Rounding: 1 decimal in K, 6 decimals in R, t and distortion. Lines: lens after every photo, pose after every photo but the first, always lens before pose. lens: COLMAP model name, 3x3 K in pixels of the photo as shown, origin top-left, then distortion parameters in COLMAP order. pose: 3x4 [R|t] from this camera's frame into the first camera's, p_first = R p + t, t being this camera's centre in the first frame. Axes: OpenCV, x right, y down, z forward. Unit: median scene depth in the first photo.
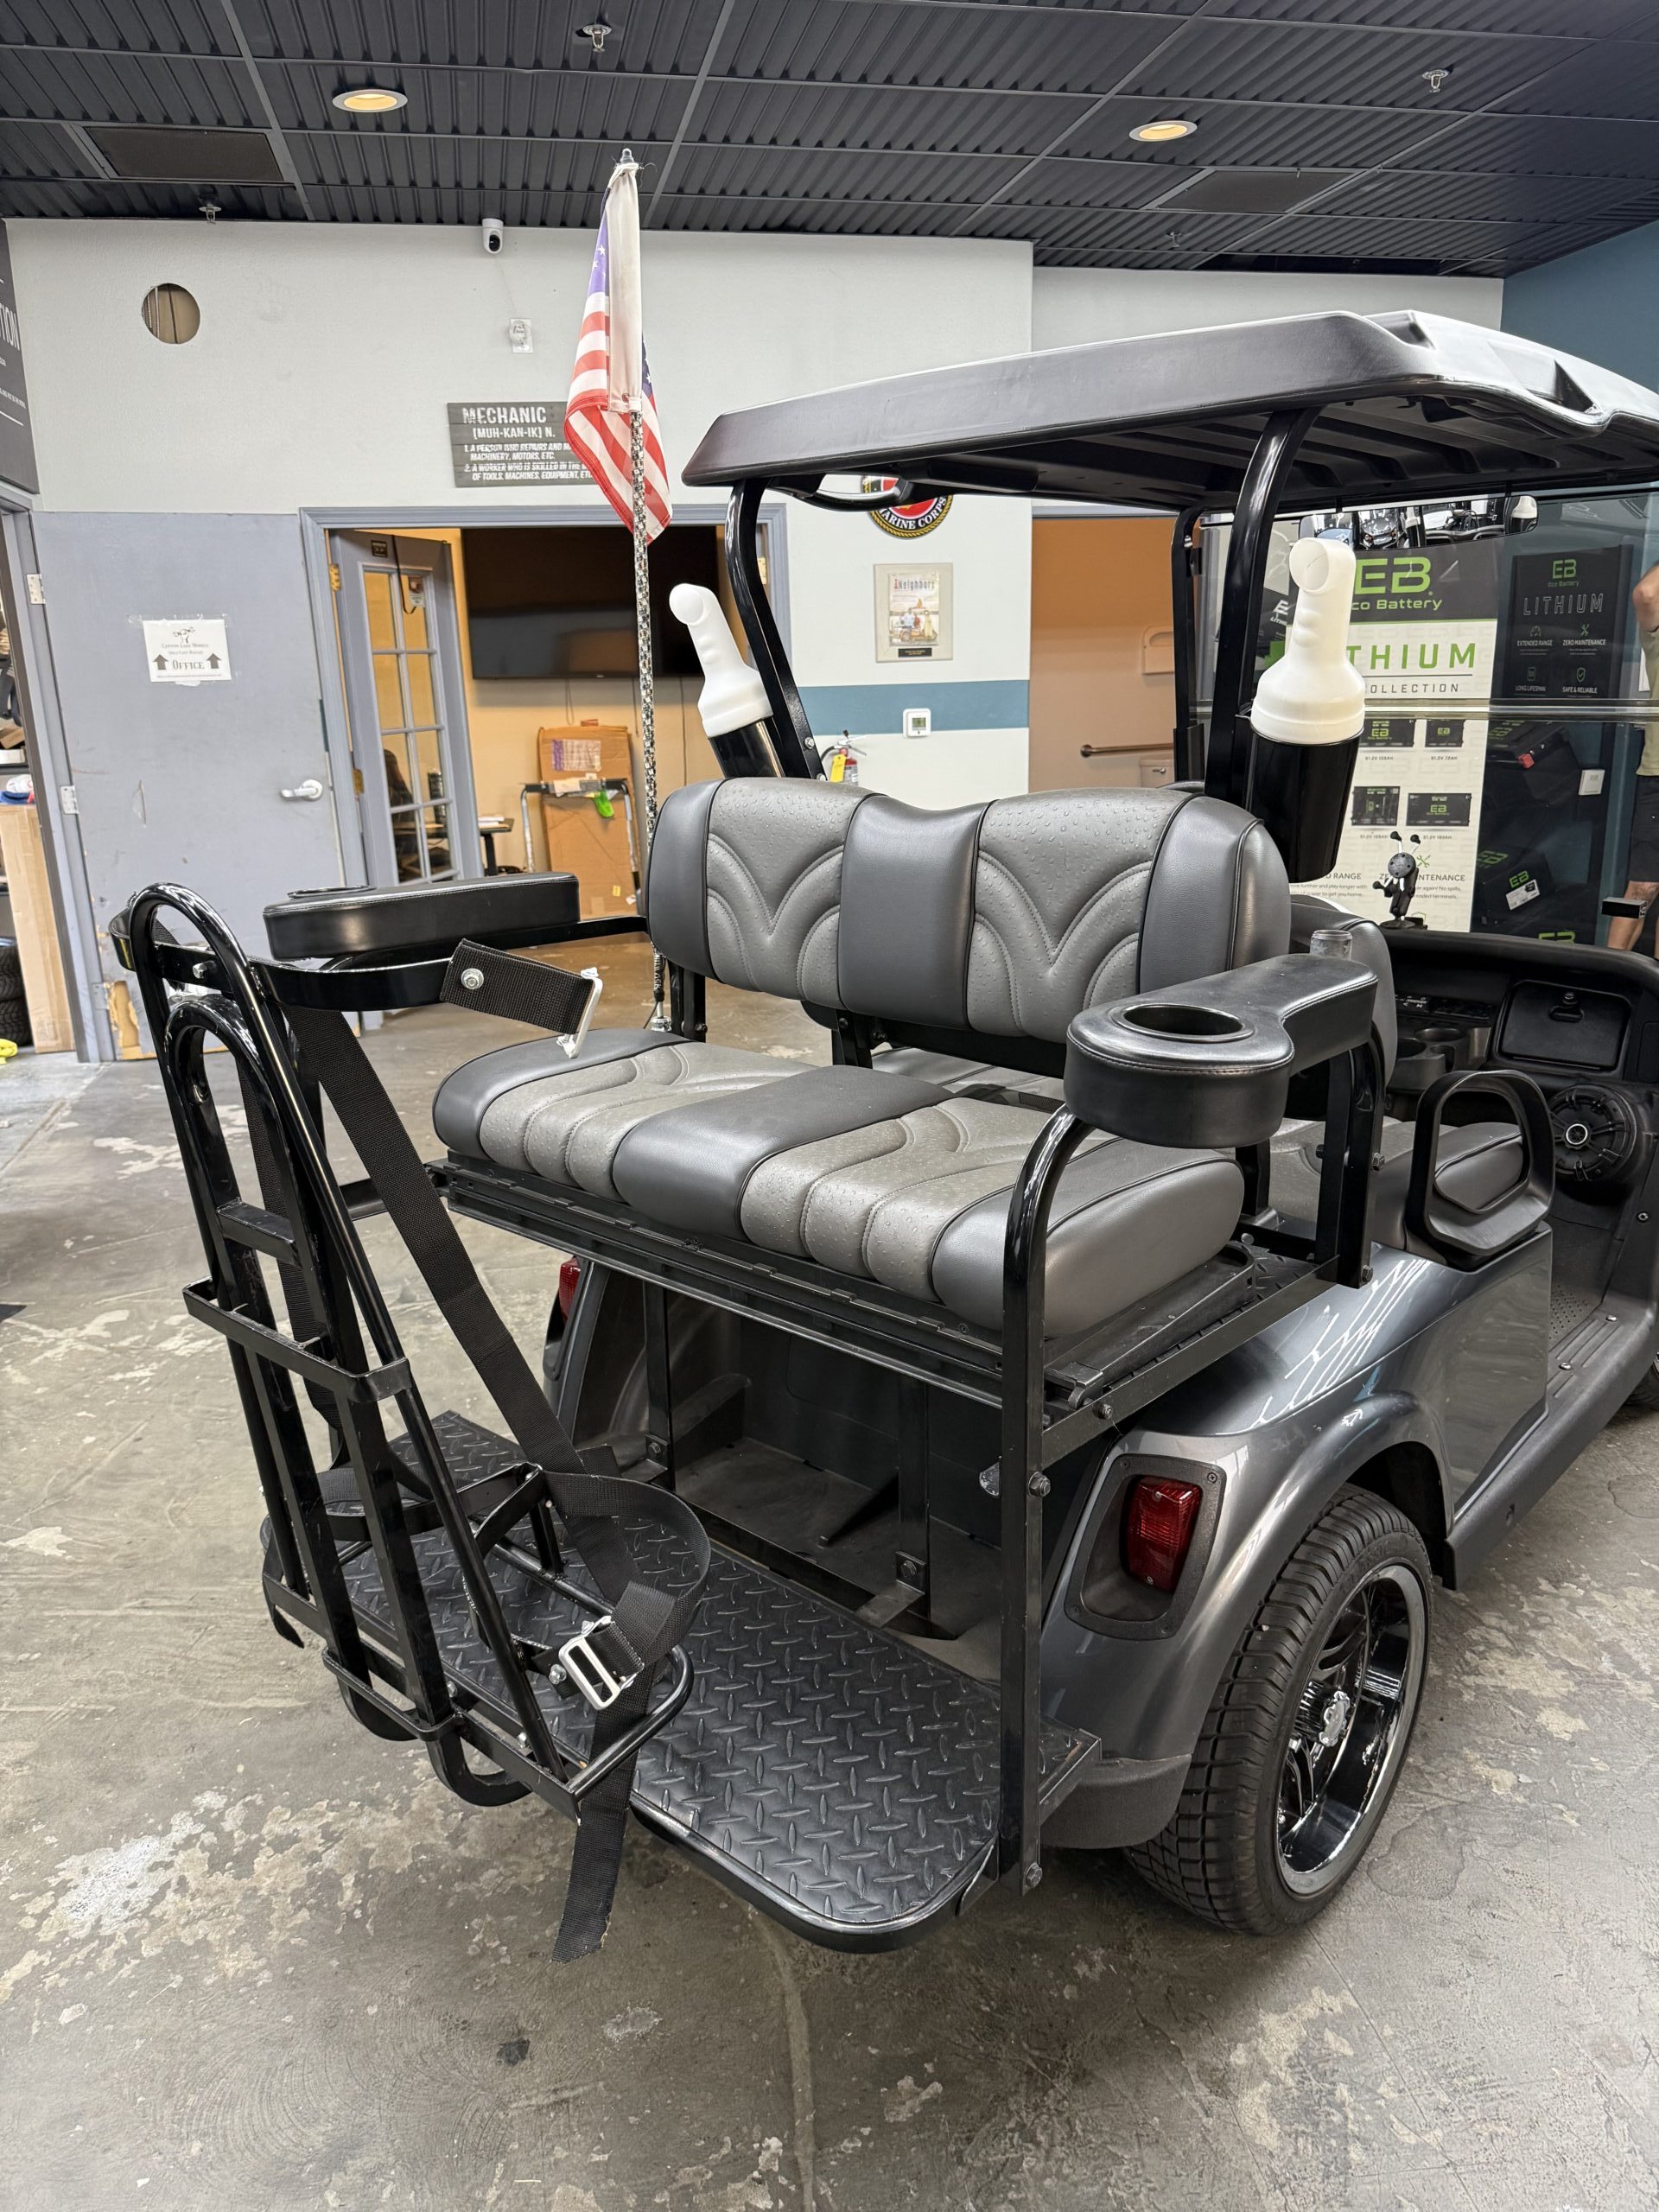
lens RADIAL K [[1551.8, 0, 837.2], [0, 1551.8, 1109.7], [0, 0, 1]] dist [0.007221, -0.017705]
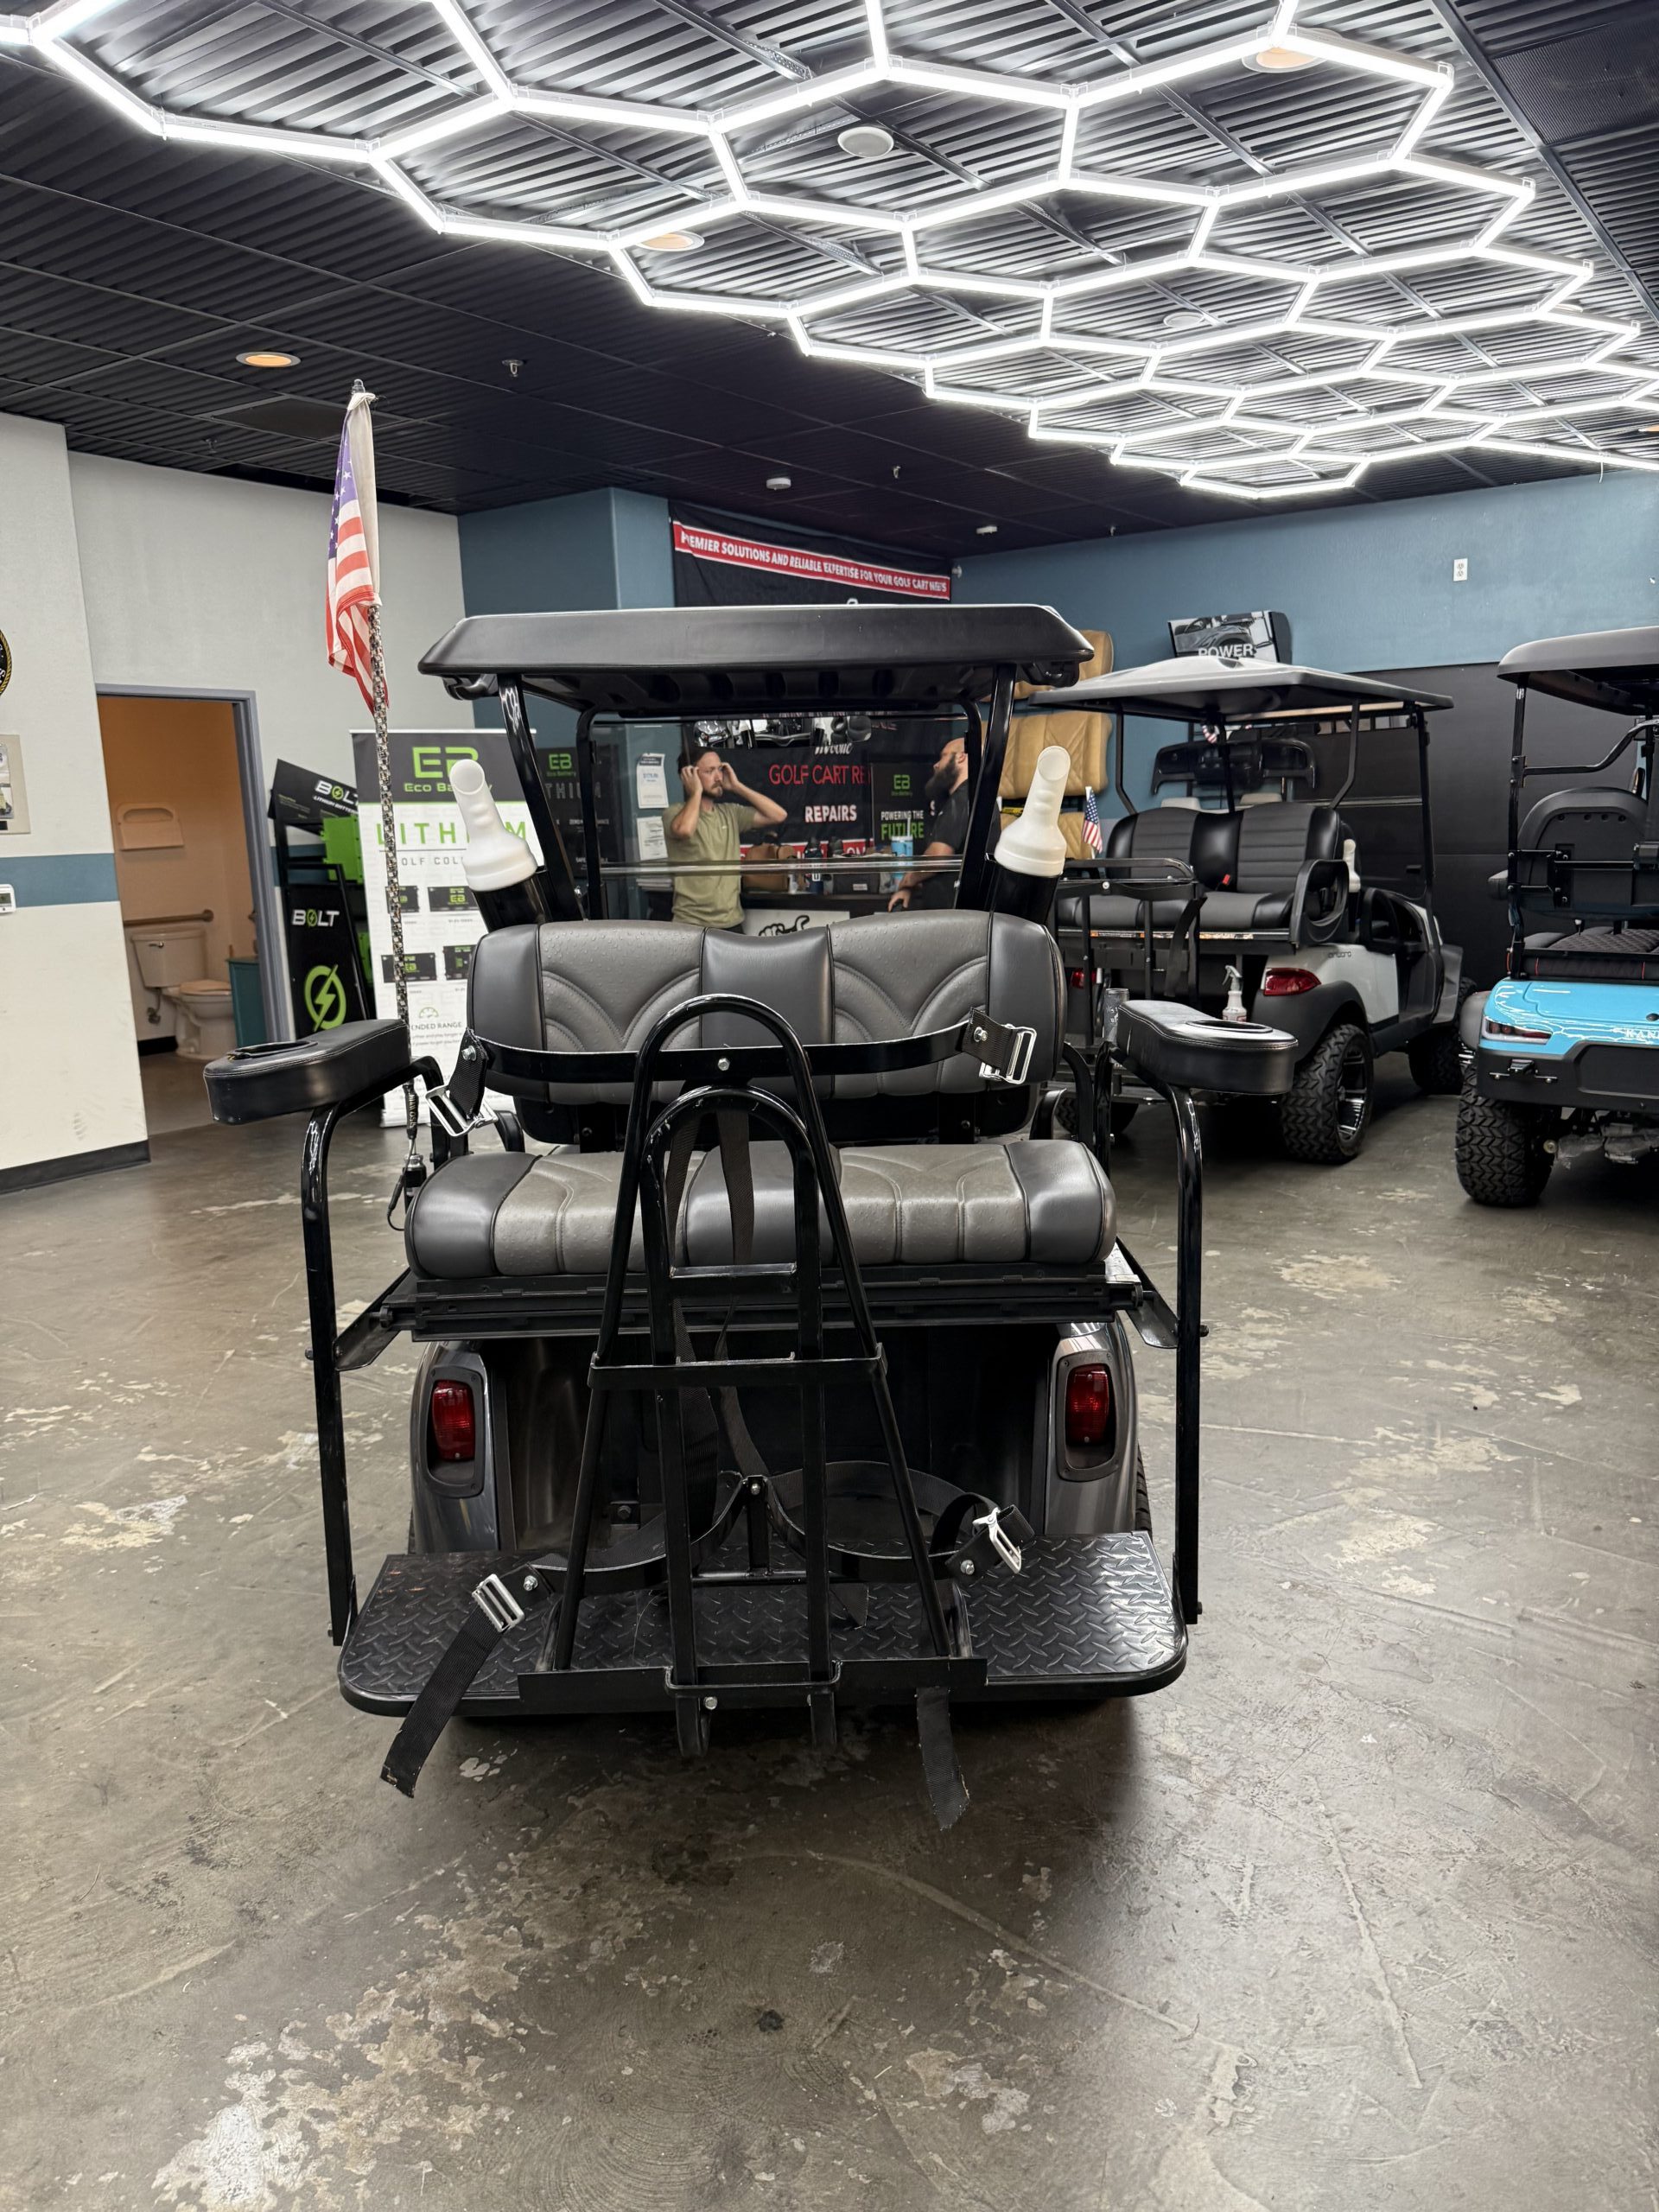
lens RADIAL K [[1551.8, 0, 846.1], [0, 1551.8, 1100.3], [0, 0, 1]] dist [0.007221, -0.017705]
pose [[0.736233, -0.116096, 0.666695, -0.685574], [0.192610, 0.980377, -0.041980, 0.007149], [-0.648739, 0.159319, 0.744147, 0.015325]]
